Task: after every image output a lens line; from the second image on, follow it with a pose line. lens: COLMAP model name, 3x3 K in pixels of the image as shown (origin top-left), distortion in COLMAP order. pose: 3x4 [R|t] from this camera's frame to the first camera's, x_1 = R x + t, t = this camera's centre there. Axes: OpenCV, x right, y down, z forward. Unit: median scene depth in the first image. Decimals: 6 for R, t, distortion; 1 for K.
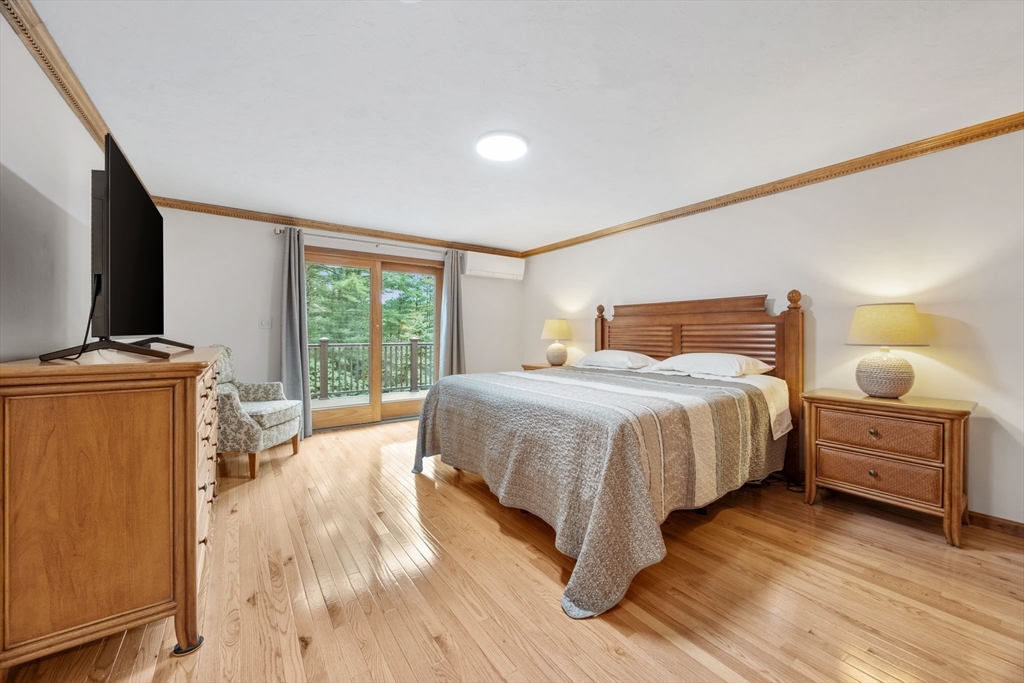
lens RADIAL K [[395.2, 0, 514.7], [0, 395.2, 333.9], [0, 0, 1]] dist [-0.007700, -0.000206]
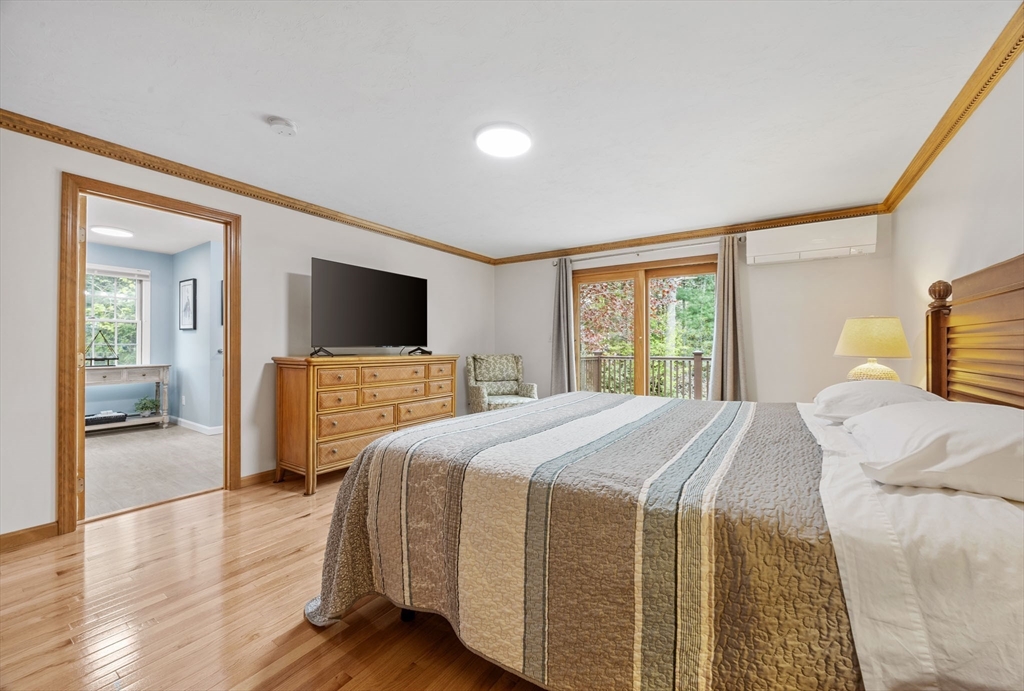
lens RADIAL K [[399.7, 0, 514.5], [0, 399.7, 343.2], [0, 0, 1]] dist [0.001743, 0.000155]
pose [[0.344996, -0.007891, -0.938571, 0.445763], [-0.003185, 0.999949, -0.009578, 0.003244], [0.938599, 0.006294, 0.344953, 0.369422]]
